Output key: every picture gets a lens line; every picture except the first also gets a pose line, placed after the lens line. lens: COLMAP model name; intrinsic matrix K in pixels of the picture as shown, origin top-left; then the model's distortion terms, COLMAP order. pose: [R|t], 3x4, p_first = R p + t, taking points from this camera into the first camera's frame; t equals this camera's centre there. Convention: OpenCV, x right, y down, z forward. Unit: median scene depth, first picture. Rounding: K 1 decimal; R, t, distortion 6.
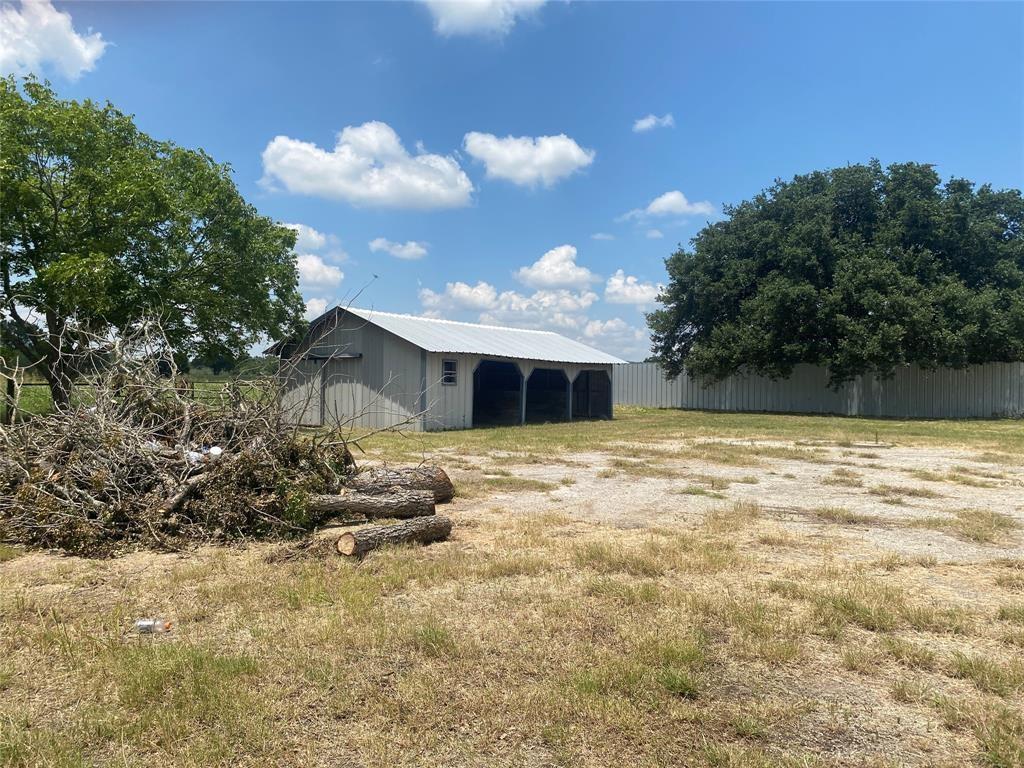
lens RADIAL K [[759.2, 0, 496.2], [0, 759.2, 388.0], [0, 0, 1]] dist [0.003248, -0.019674]
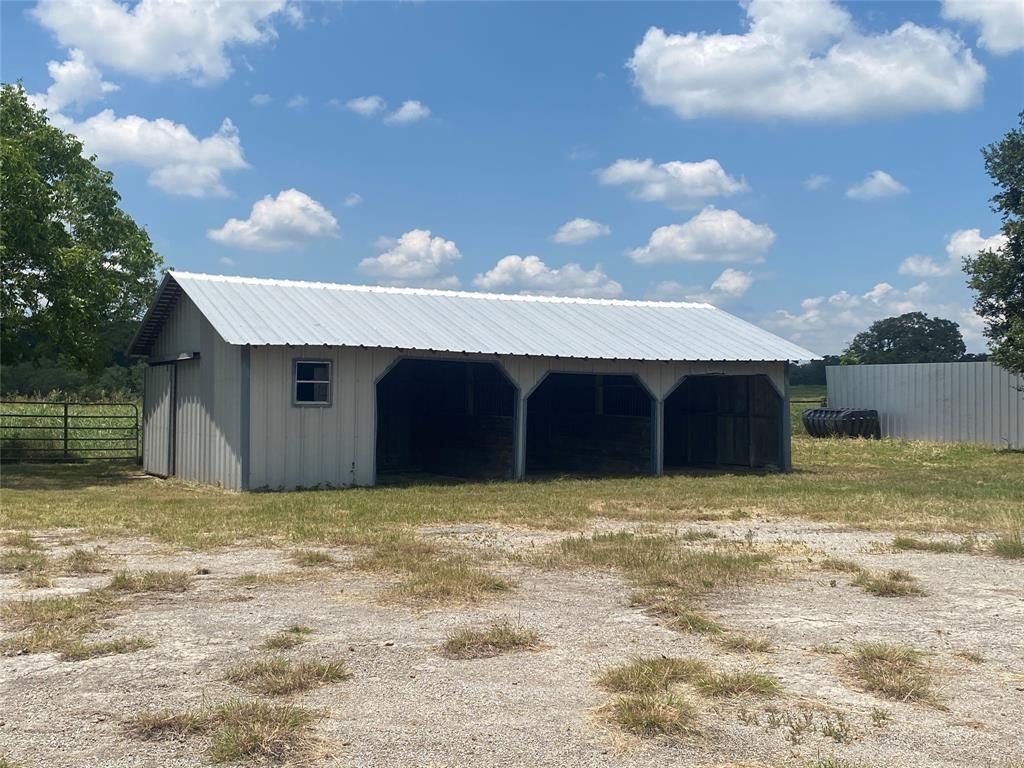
lens RADIAL K [[1173.4, 0, 512.0], [0, 1173.4, 384.0], [0, 0, 1]] dist [0.105885, 0.002811]
pose [[0.916528, -0.013877, -0.399730, 0.394846], [0.004582, 0.999697, -0.024200, 0.001343], [0.399945, 0.020348, 0.916313, 0.279950]]
